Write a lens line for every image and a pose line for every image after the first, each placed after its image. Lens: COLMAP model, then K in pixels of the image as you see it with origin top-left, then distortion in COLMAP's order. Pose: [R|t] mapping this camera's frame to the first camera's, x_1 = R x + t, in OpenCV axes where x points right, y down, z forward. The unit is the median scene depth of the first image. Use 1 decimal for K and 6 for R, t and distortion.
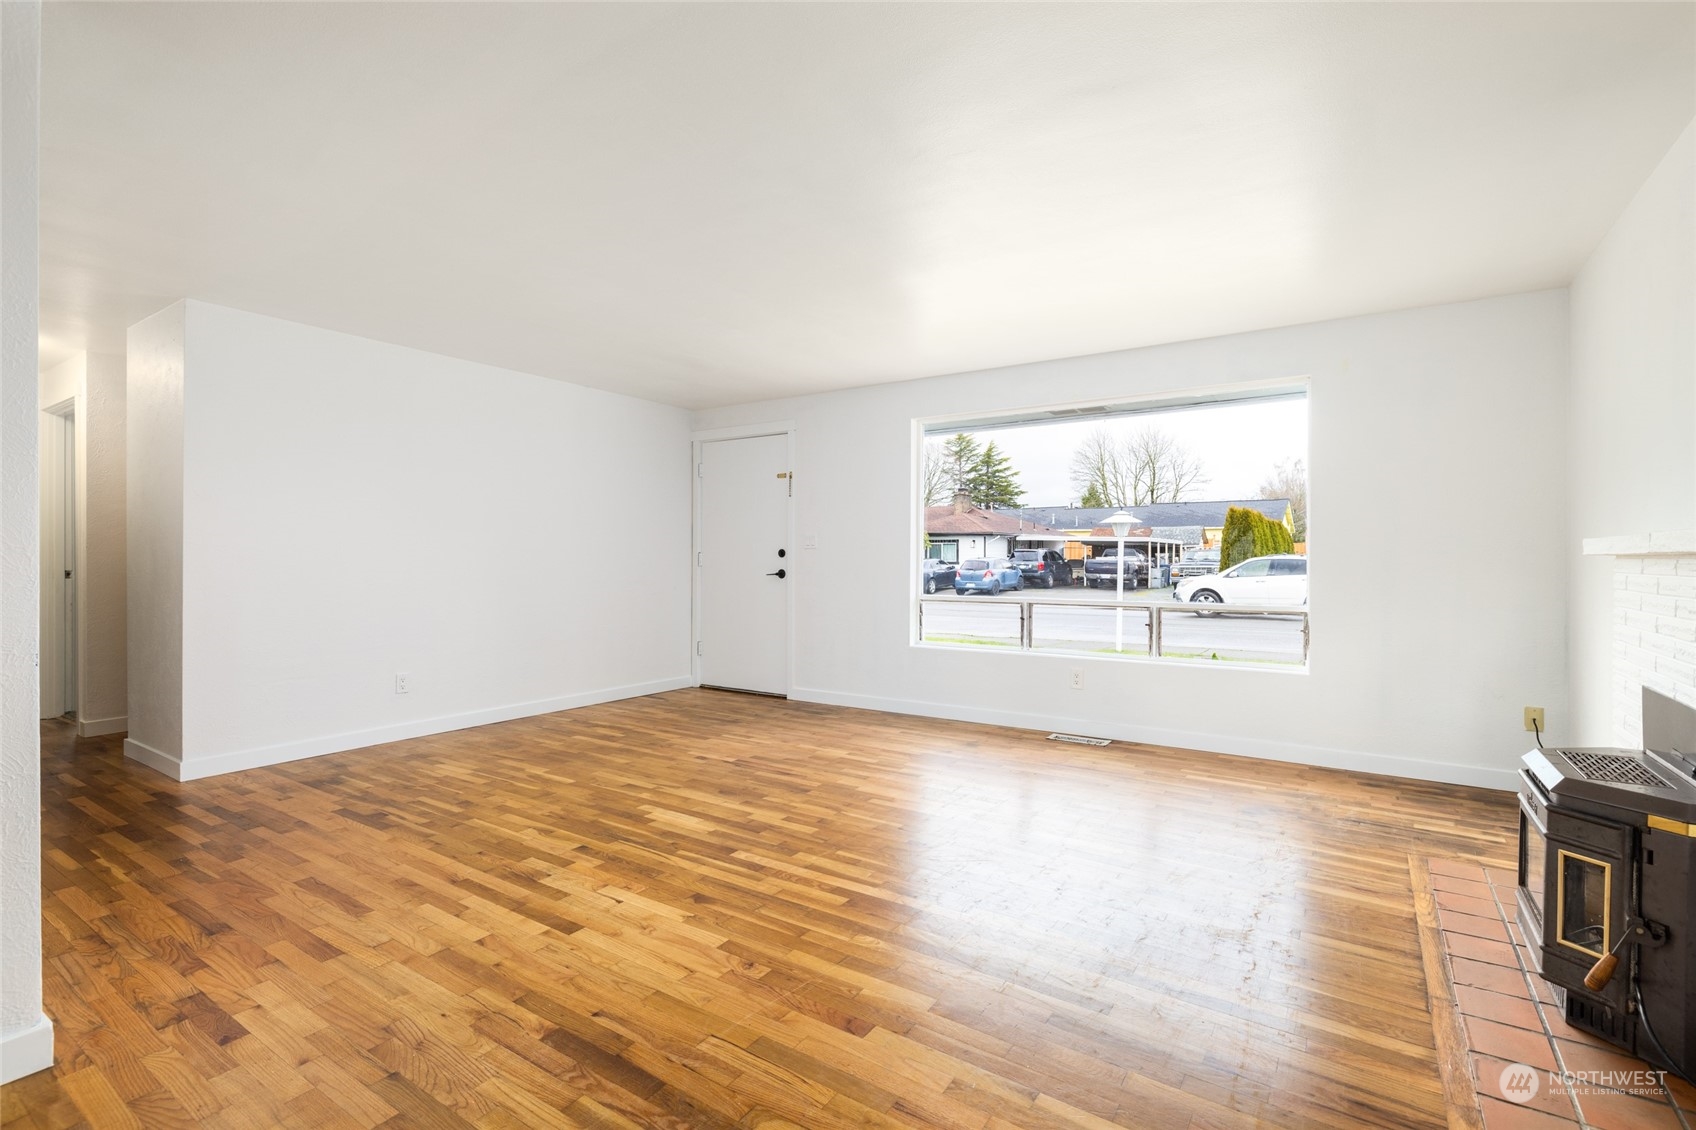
lens RADIAL K [[781.6, 0, 857.2], [0, 781.6, 563.4], [0, 0, 1]] dist [0.000851, 0.000360]
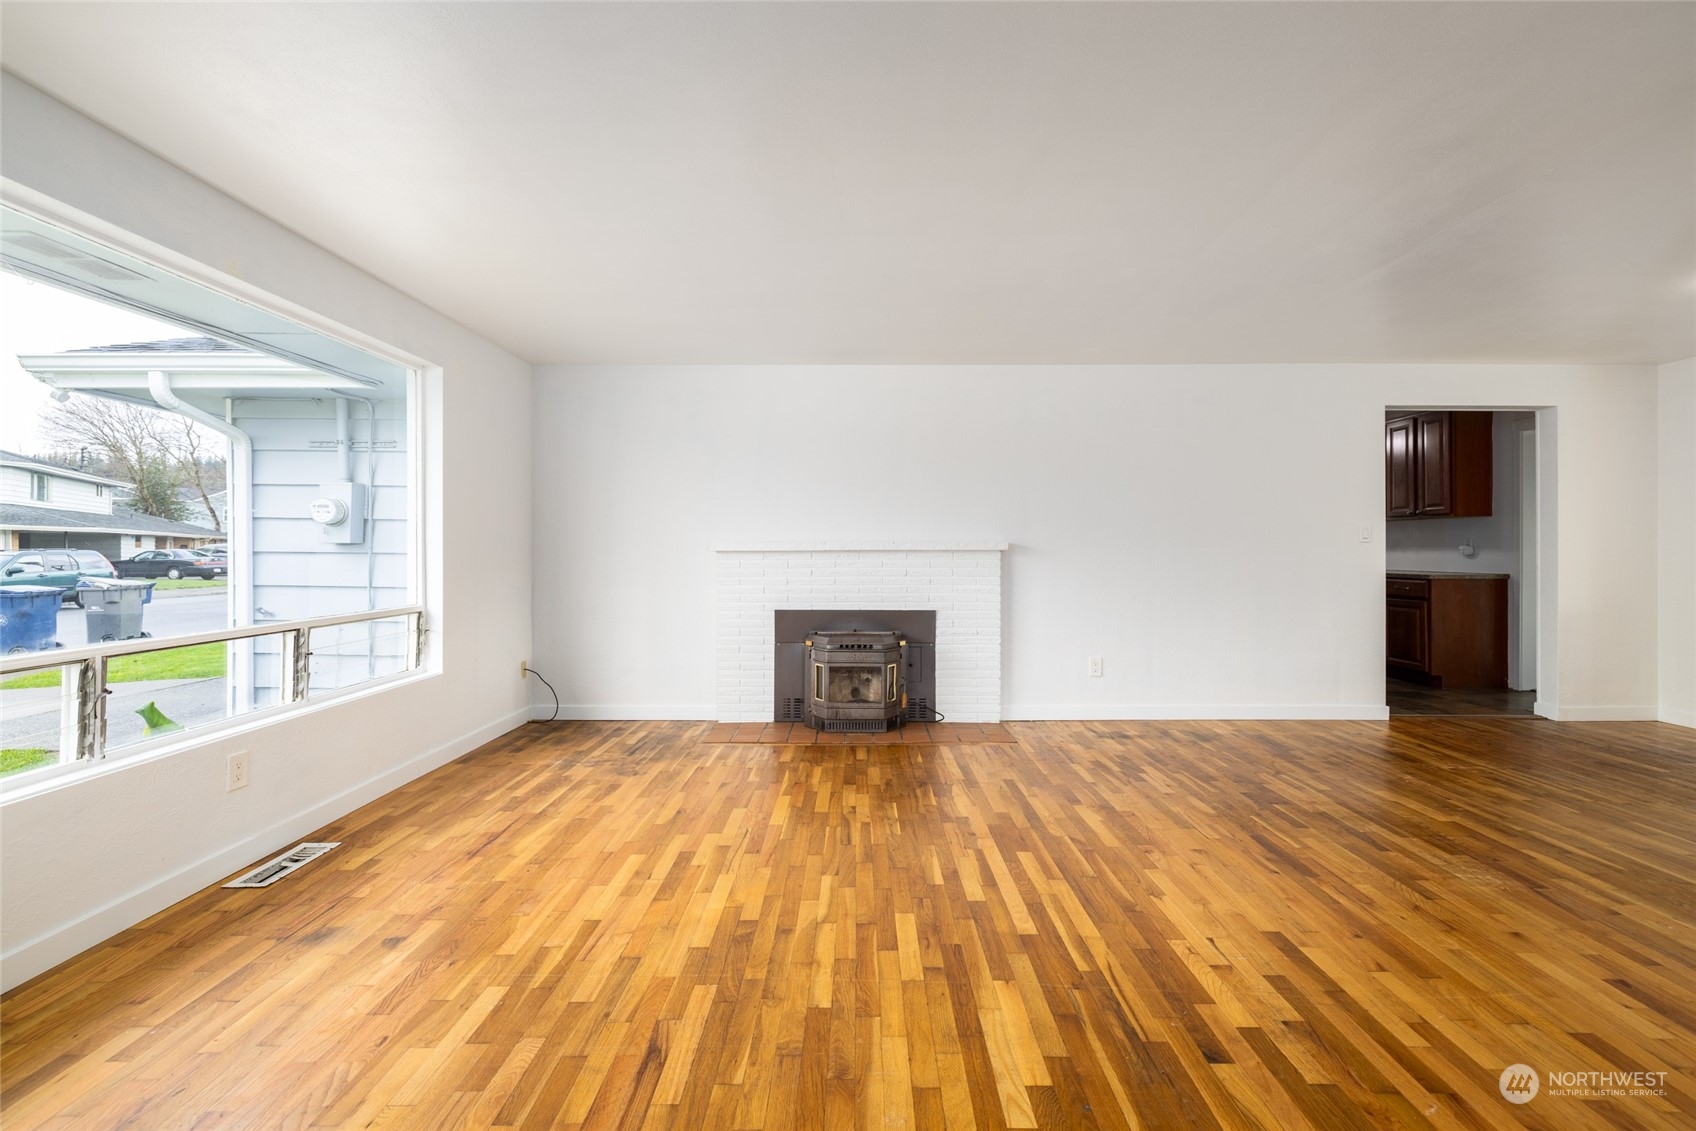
lens RADIAL K [[731.5, 0, 853.6], [0, 731.5, 549.6], [0, 0, 1]] dist [0.002843, 0.000369]
pose [[-0.545832, -0.000525, 0.837894, -0.685174], [0.005915, 0.999972, 0.004480, -0.014791], [-0.837874, 0.007402, -0.545814, 1.573415]]
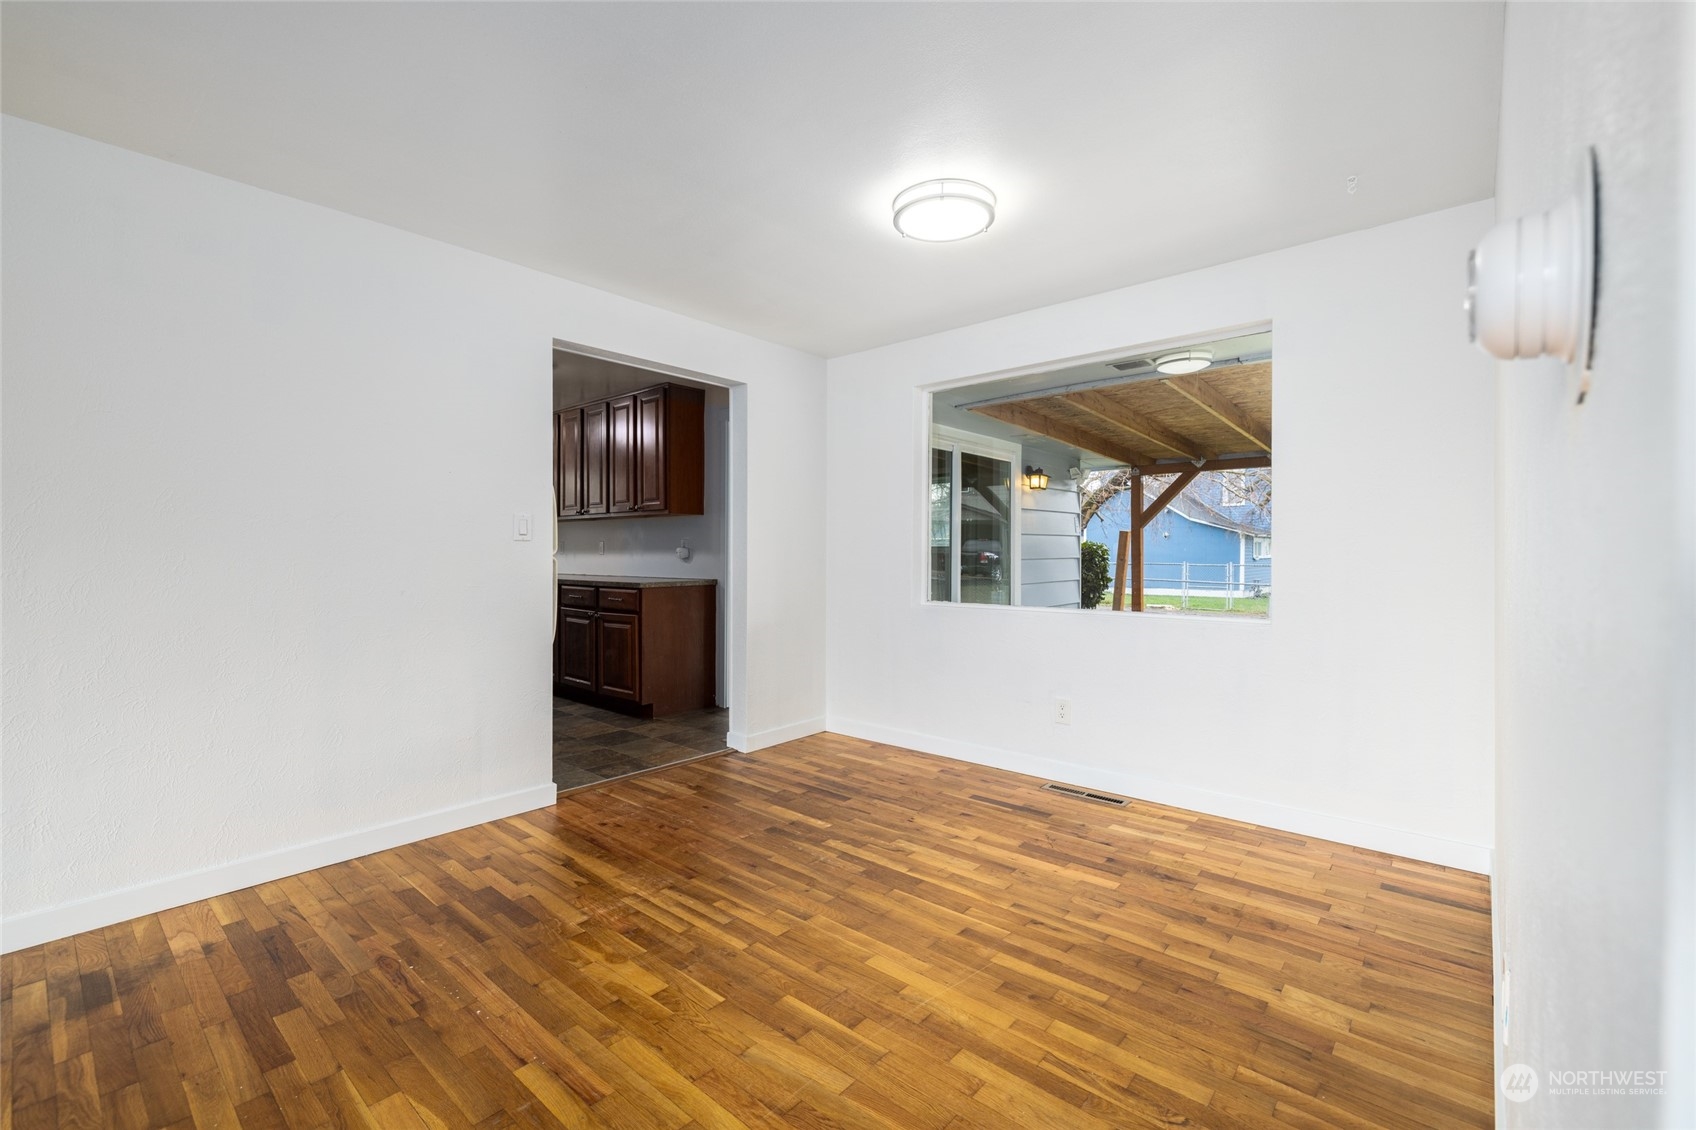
lens RADIAL K [[718.4, 0, 855.2], [0, 718.4, 550.0], [0, 0, 1]] dist [0.000266, -0.000046]
pose [[-0.991124, 0.000733, 0.132937, -0.551085], [0.001113, 0.999996, 0.002781, -0.003615], [-0.132934, 0.002904, -0.991121, 0.648575]]
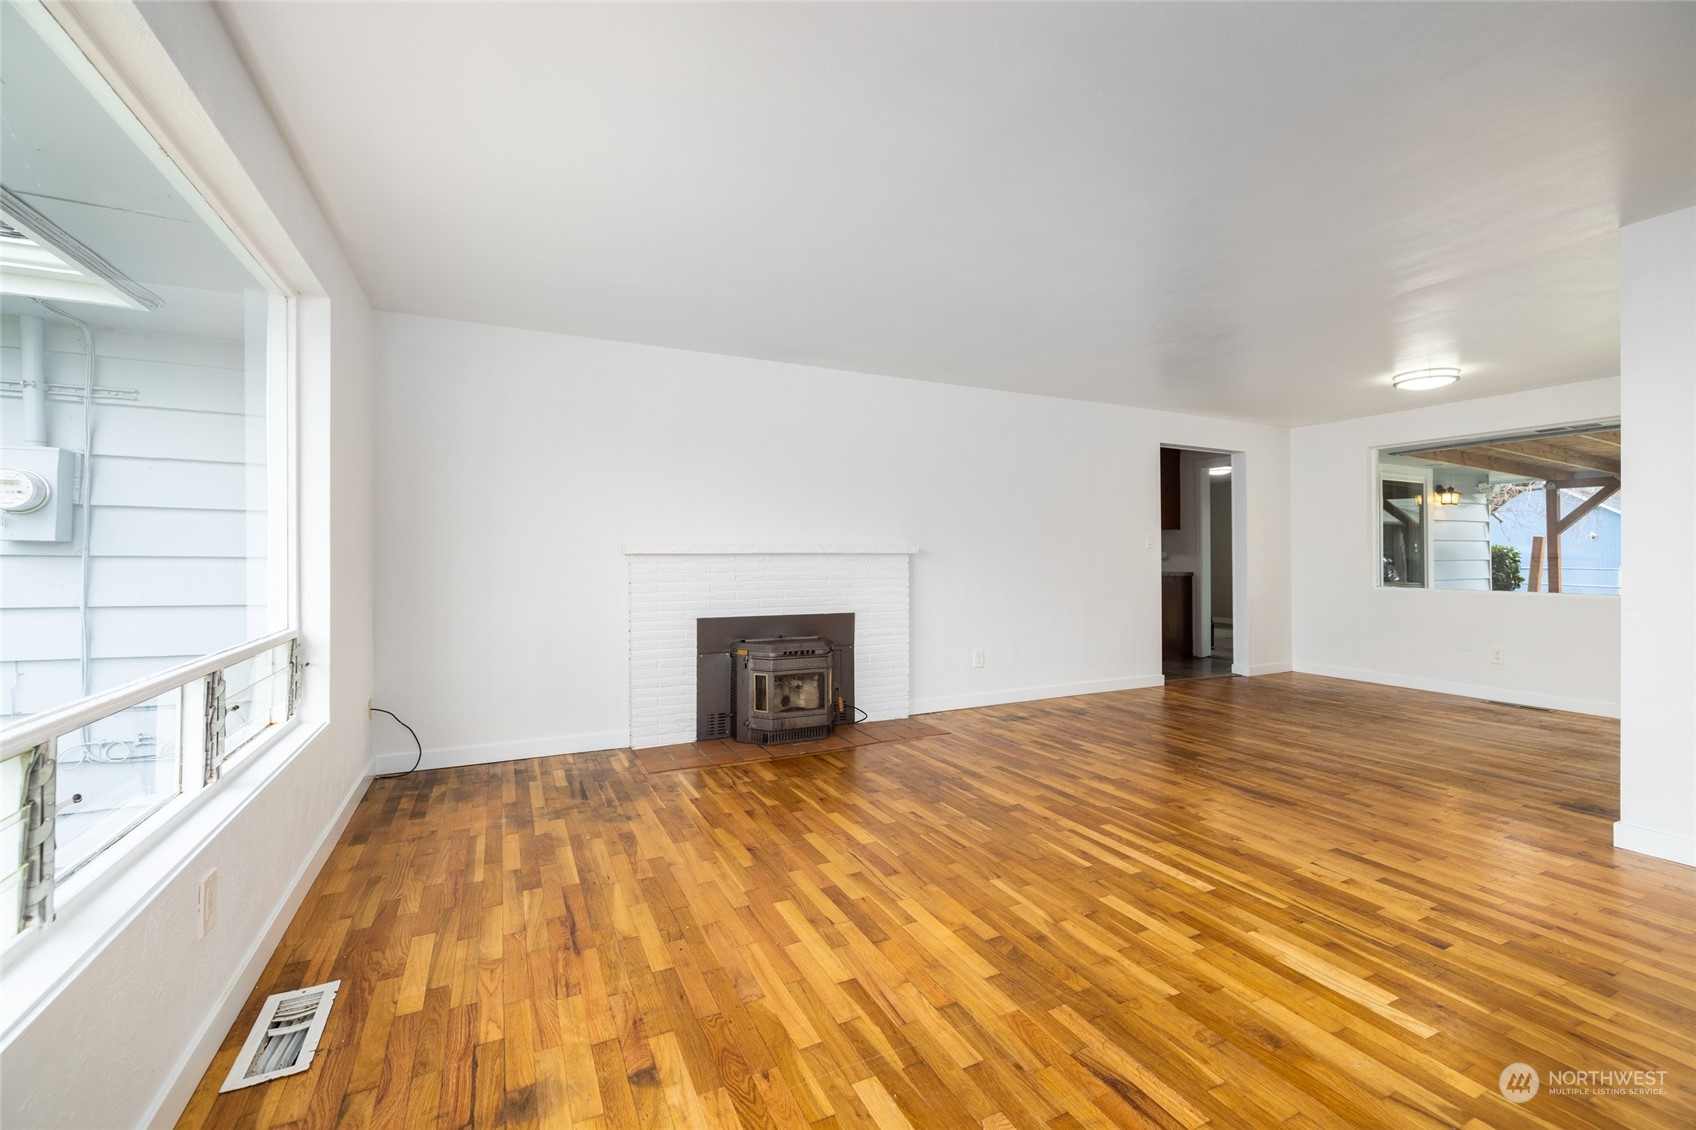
lens RADIAL K [[718.4, 0, 855.2], [0, 718.4, 550.0], [0, 0, 1]] dist [0.000266, -0.000046]
pose [[-0.863573, 0.001341, 0.504223, -0.225214], [0.001635, 0.999999, 0.000141, -0.013427], [-0.504222, 0.000946, -0.863574, 1.943682]]
